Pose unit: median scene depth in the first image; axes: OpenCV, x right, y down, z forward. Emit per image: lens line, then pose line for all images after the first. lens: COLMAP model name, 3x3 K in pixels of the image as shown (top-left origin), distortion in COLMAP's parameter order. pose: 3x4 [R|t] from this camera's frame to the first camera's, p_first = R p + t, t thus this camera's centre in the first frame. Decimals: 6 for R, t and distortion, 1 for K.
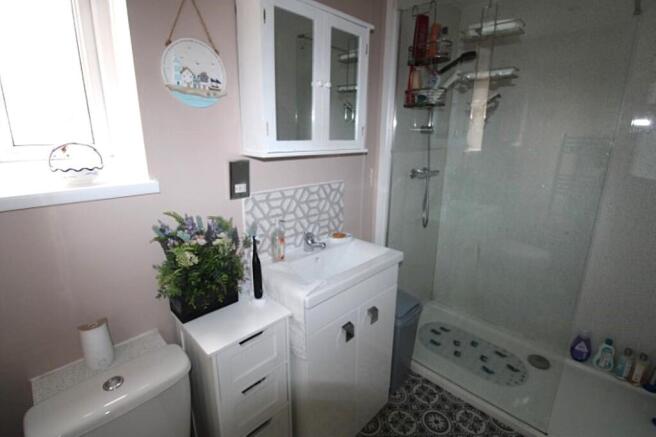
lens RADIAL K [[313.2, 0, 330.6], [0, 313.2, 216.0], [0, 0, 1]] dist [-0.013982, -0.000834]
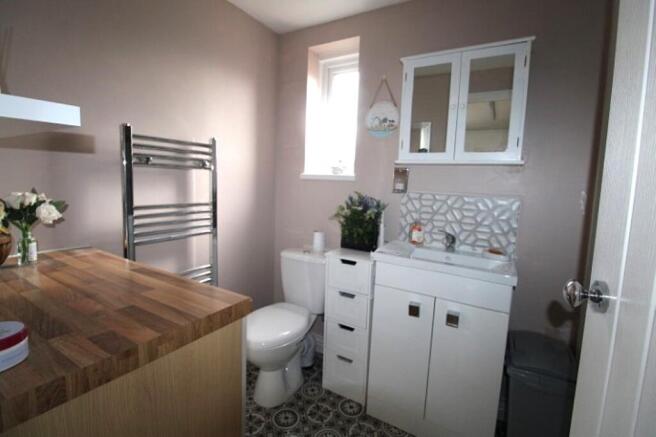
lens RADIAL K [[313.2, 0, 330.0], [0, 313.2, 218.0], [0, 0, 1]] dist [-0.013982, -0.000834]
pose [[0.206159, 0.094300, -0.973964, 1.008825], [-0.306529, 0.951472, 0.027240, 0.106755], [0.929268, 0.292932, 0.225061, 0.346427]]
